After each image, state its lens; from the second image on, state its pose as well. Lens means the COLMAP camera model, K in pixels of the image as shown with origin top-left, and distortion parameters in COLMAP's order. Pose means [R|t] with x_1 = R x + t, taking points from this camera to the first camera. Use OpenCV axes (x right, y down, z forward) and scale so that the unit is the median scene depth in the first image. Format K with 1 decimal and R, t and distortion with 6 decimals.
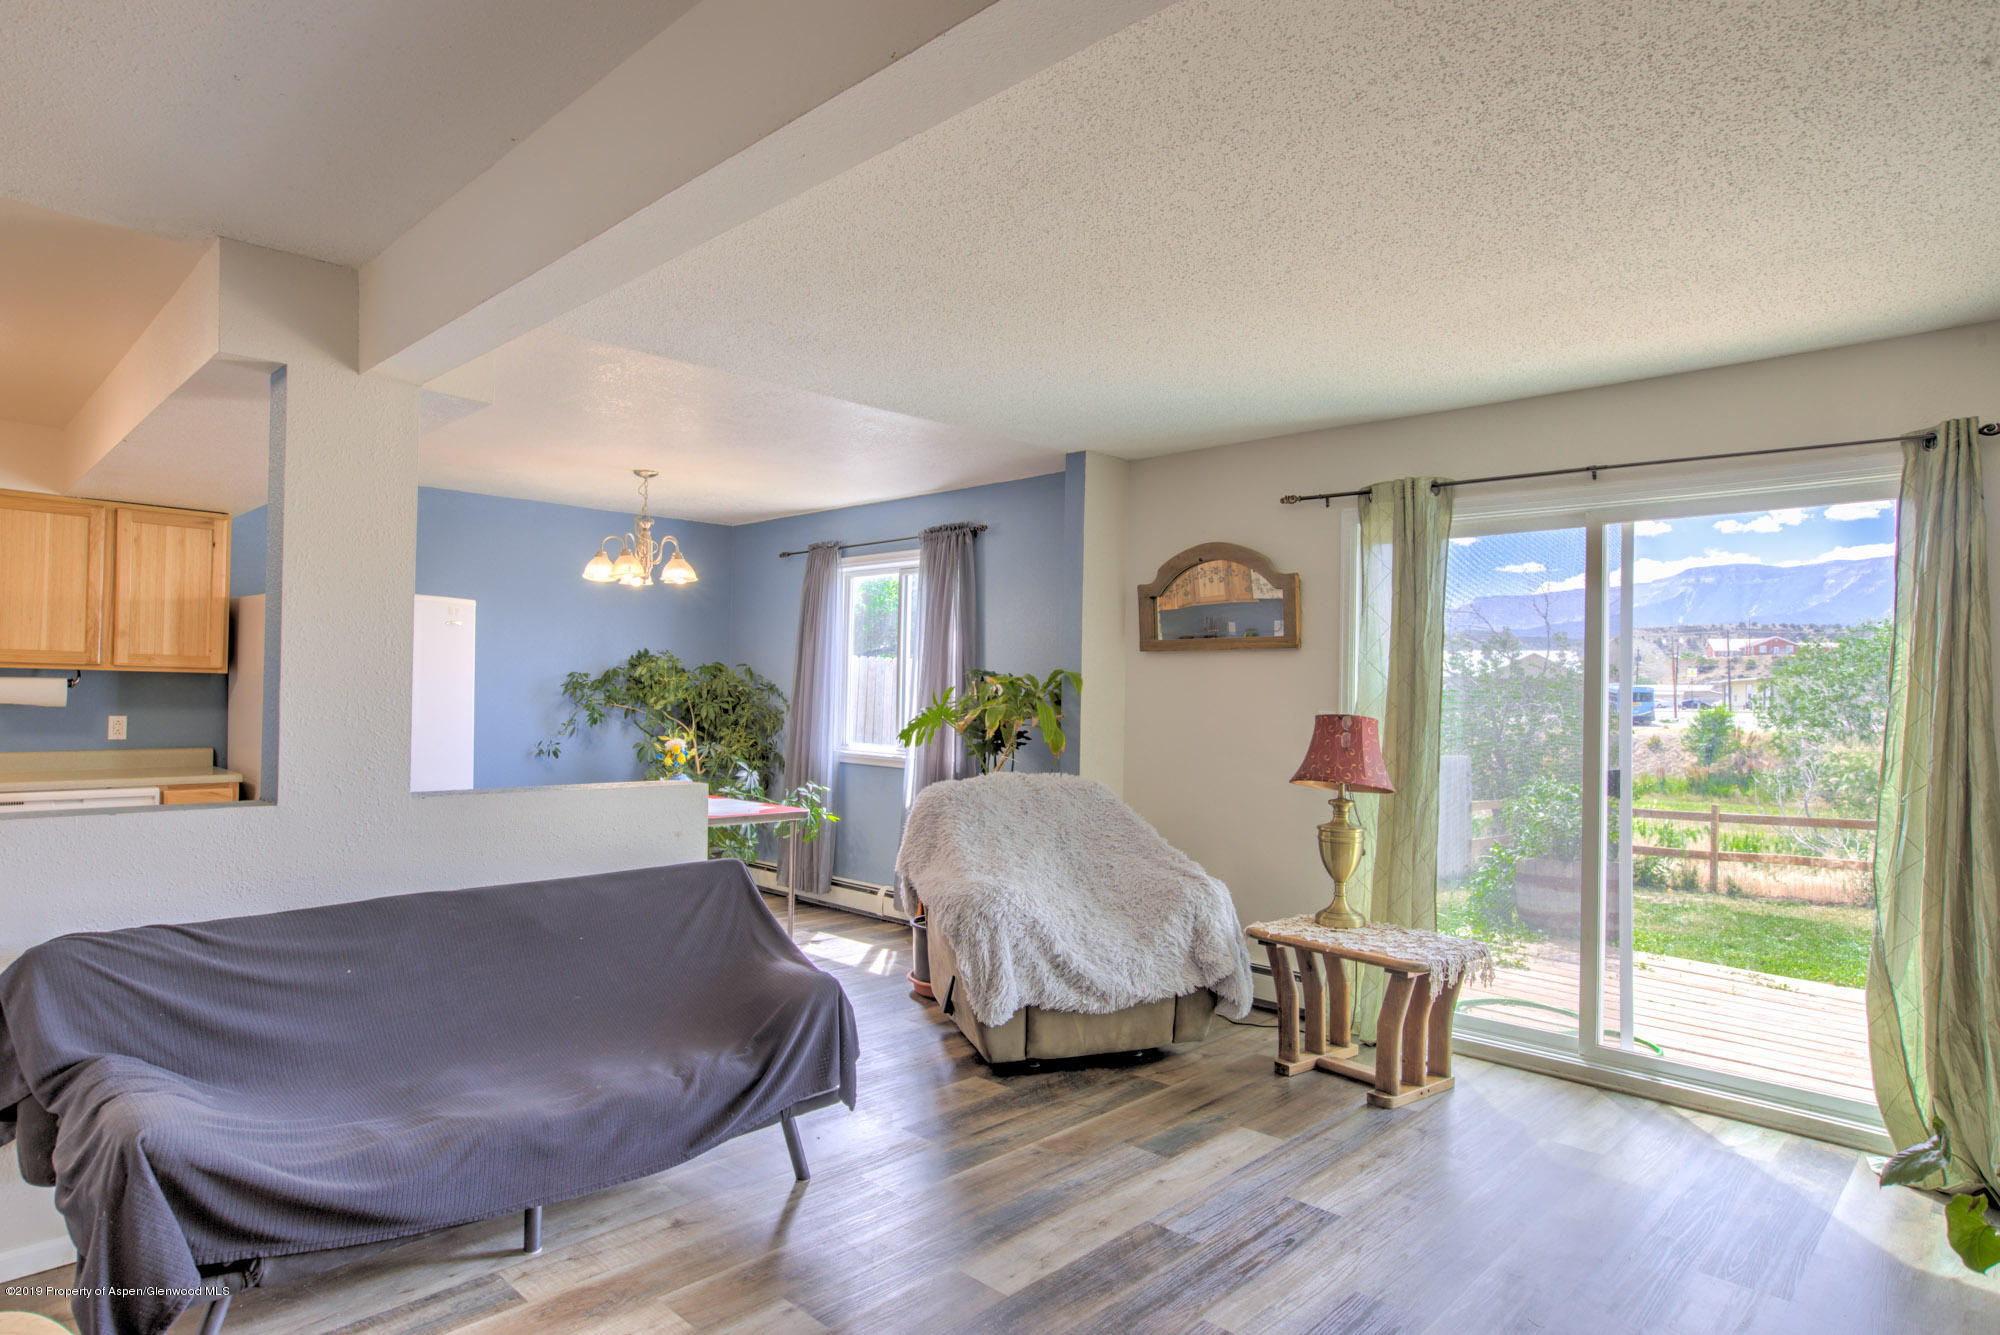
lens RADIAL K [[1076.5, 0, 983.3], [0, 1076.5, 659.2], [0, 0, 1]] dist [-0.021162, 0.005075]
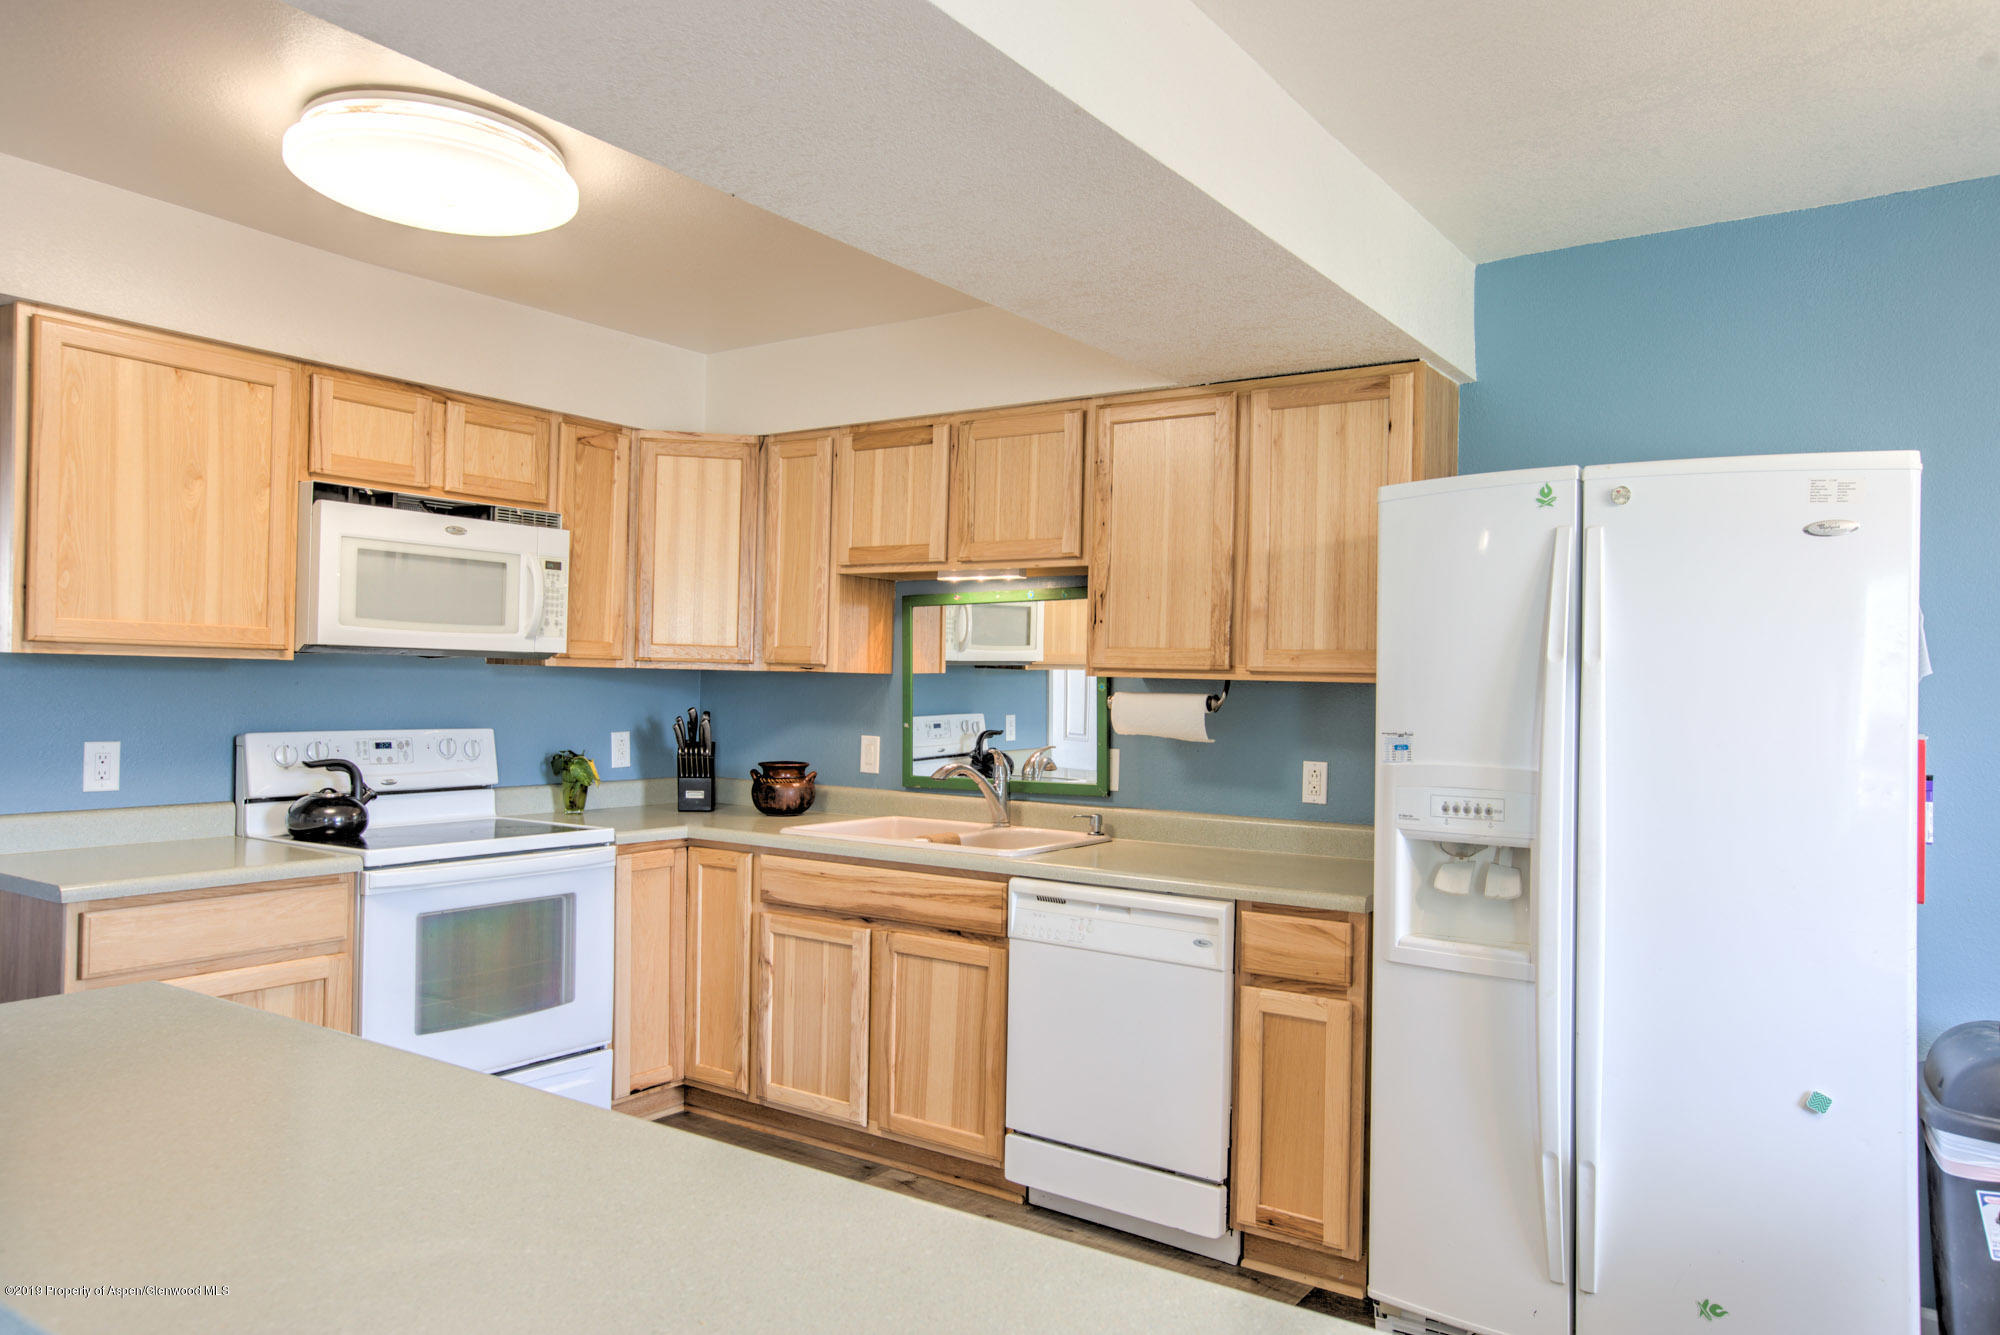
lens RADIAL K [[1384.1, 0, 1006.6], [0, 1384.1, 677.7], [0, 0, 1]] dist [0.009647, 0.005998]
pose [[0.187648, -0.017890, -0.982073, -0.121658], [0.012709, 0.999795, -0.015785, 0.018503], [0.982154, -0.009519, 0.187837, 0.712045]]
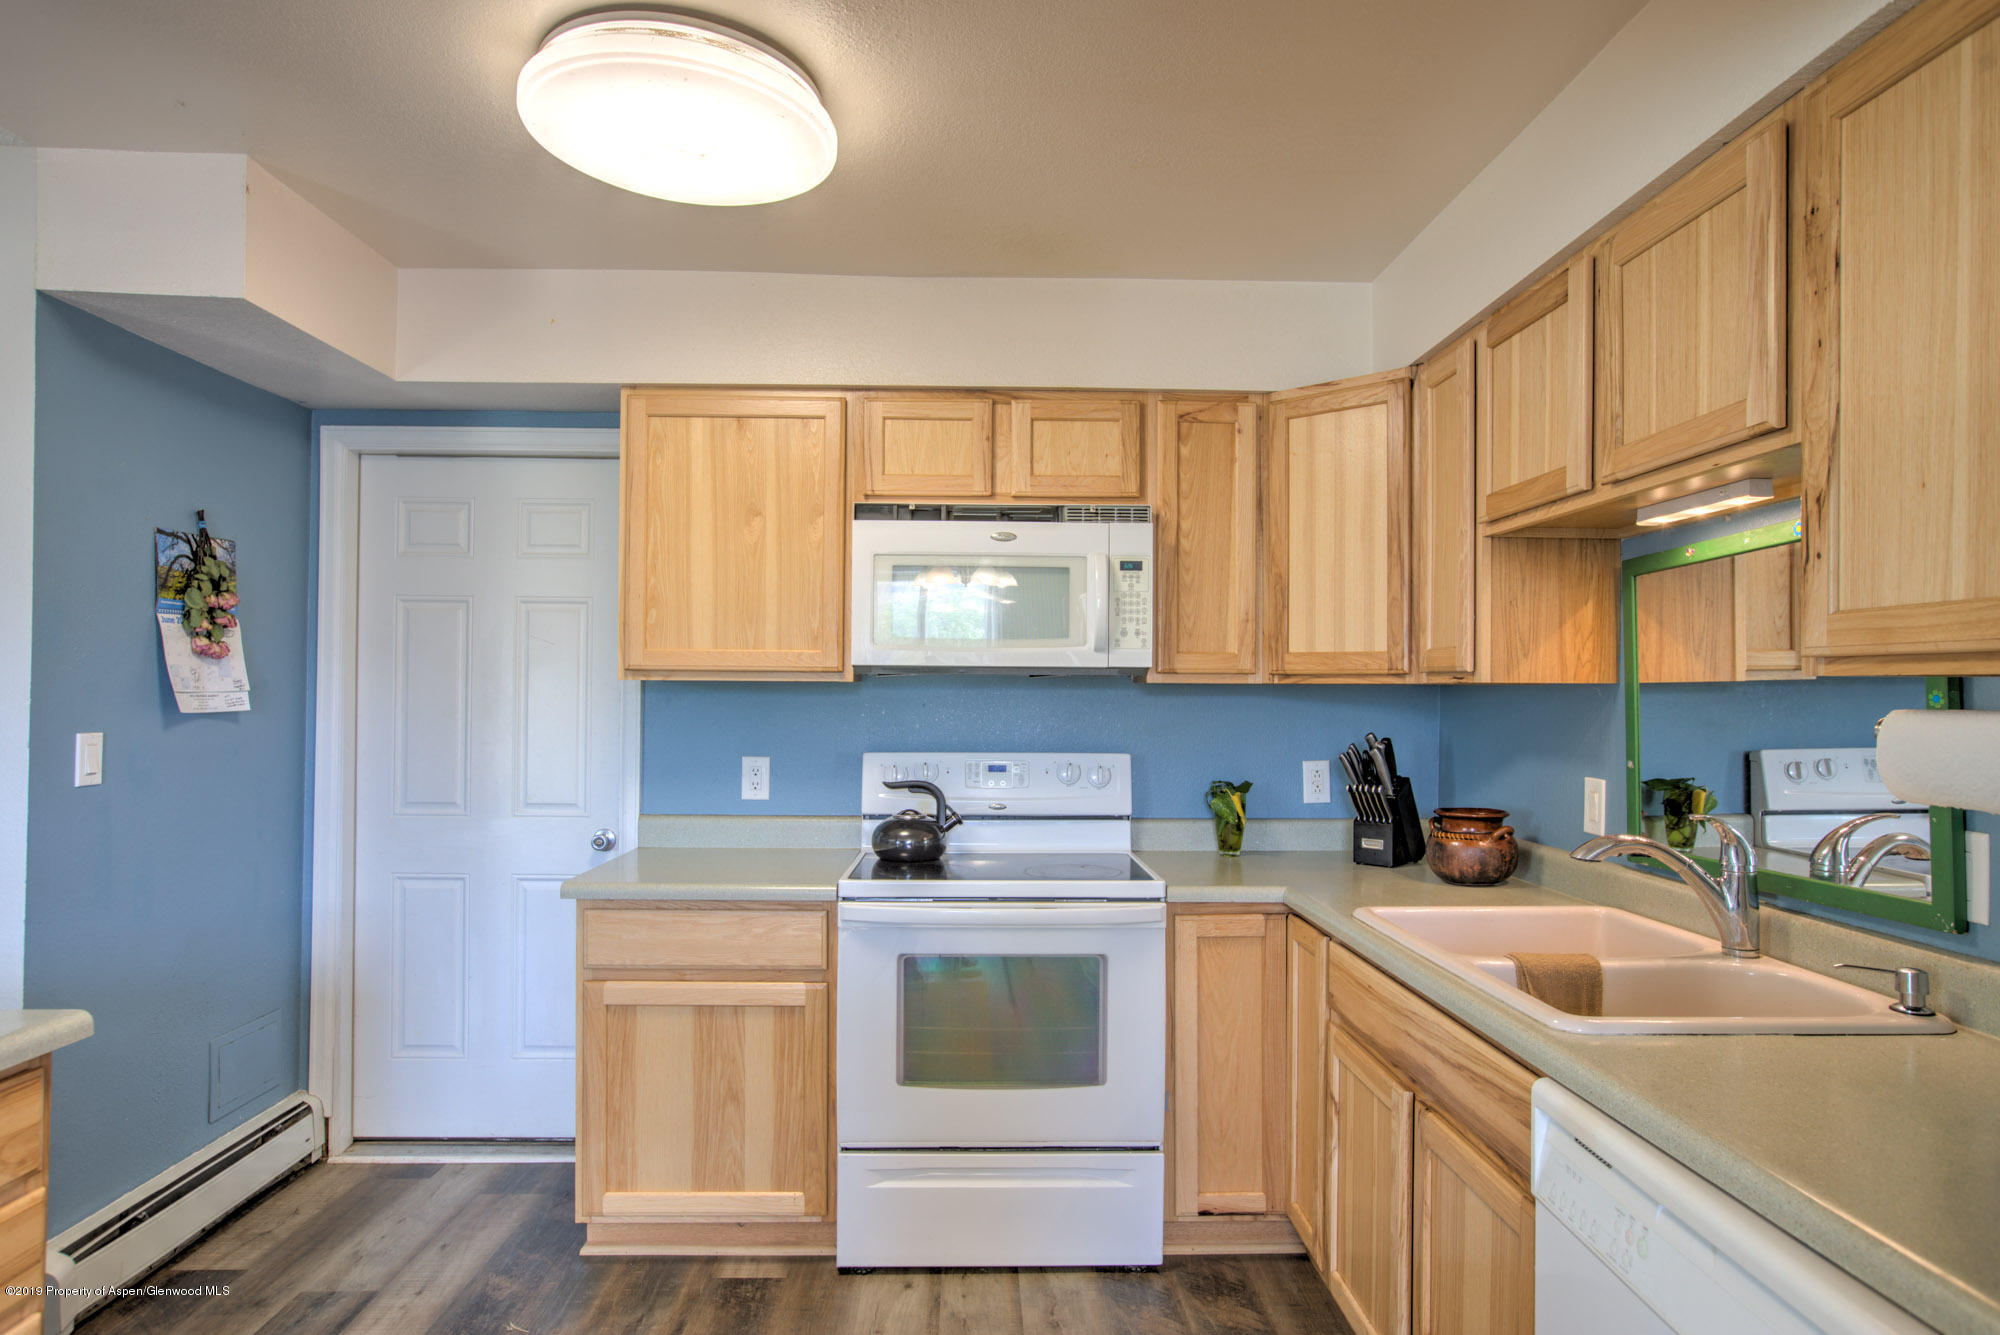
lens RADIAL K [[1138.5, 0, 998.1], [0, 1138.5, 685.5], [0, 0, 1]] dist [-0.037582, 0.027666]
pose [[-0.684074, -0.026758, -0.728922, -0.503977], [0.003999, 0.999174, -0.040432, 0.019696], [0.729402, -0.030573, -0.683402, 0.944720]]
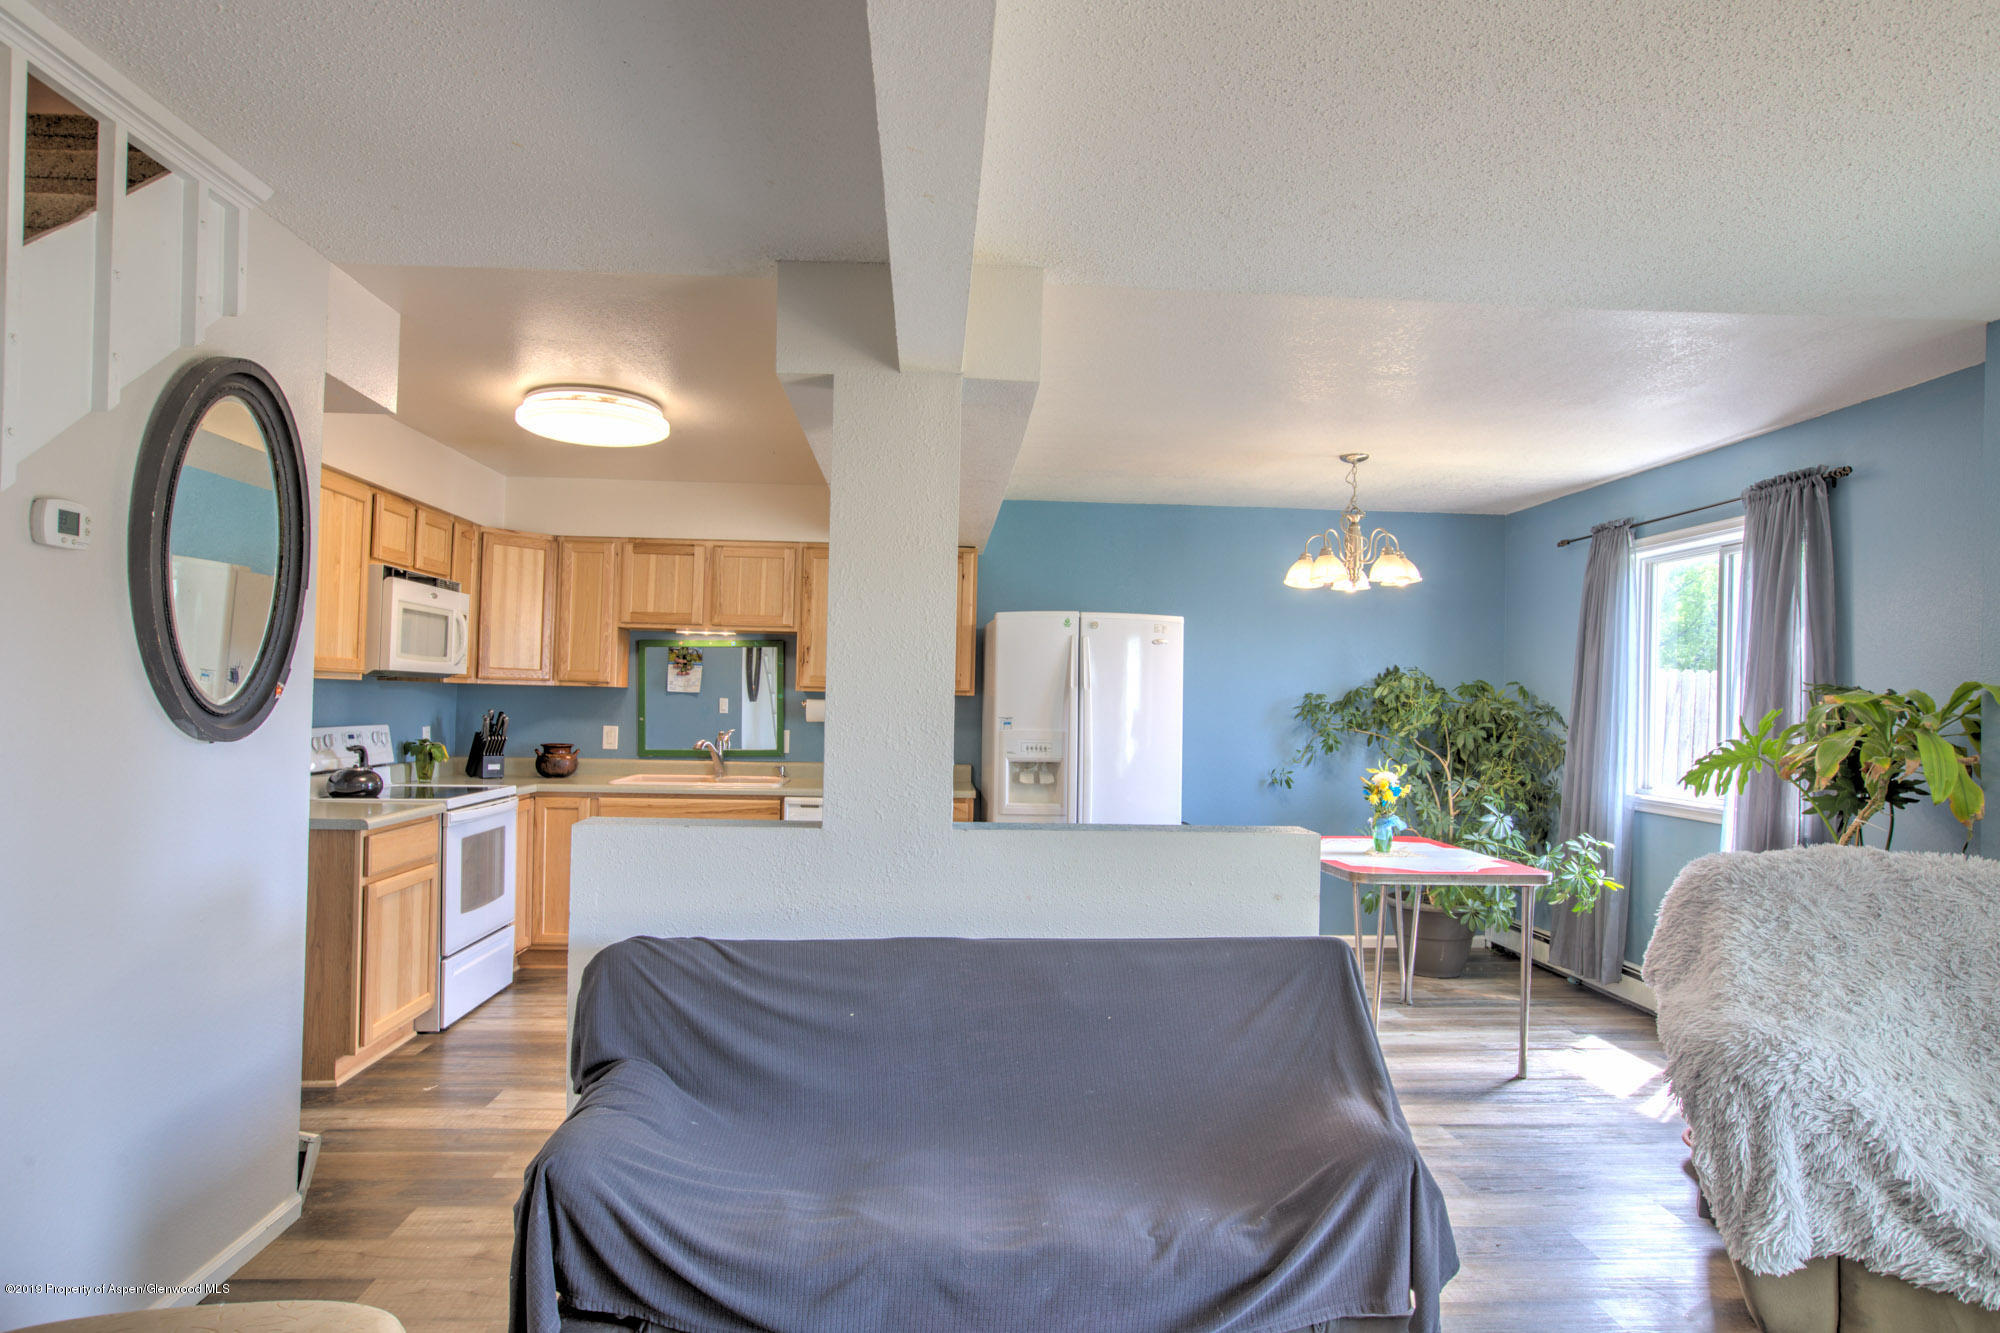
lens RADIAL K [[1138.5, 0, 1003.4], [0, 1138.5, 665.7], [0, 0, 1]] dist [-0.037582, 0.027666]
pose [[0.755714, -0.022117, -0.654528, 0.067217], [0.012443, 0.999734, -0.019414, 0.005899], [0.654784, 0.006527, 0.755788, 0.153813]]
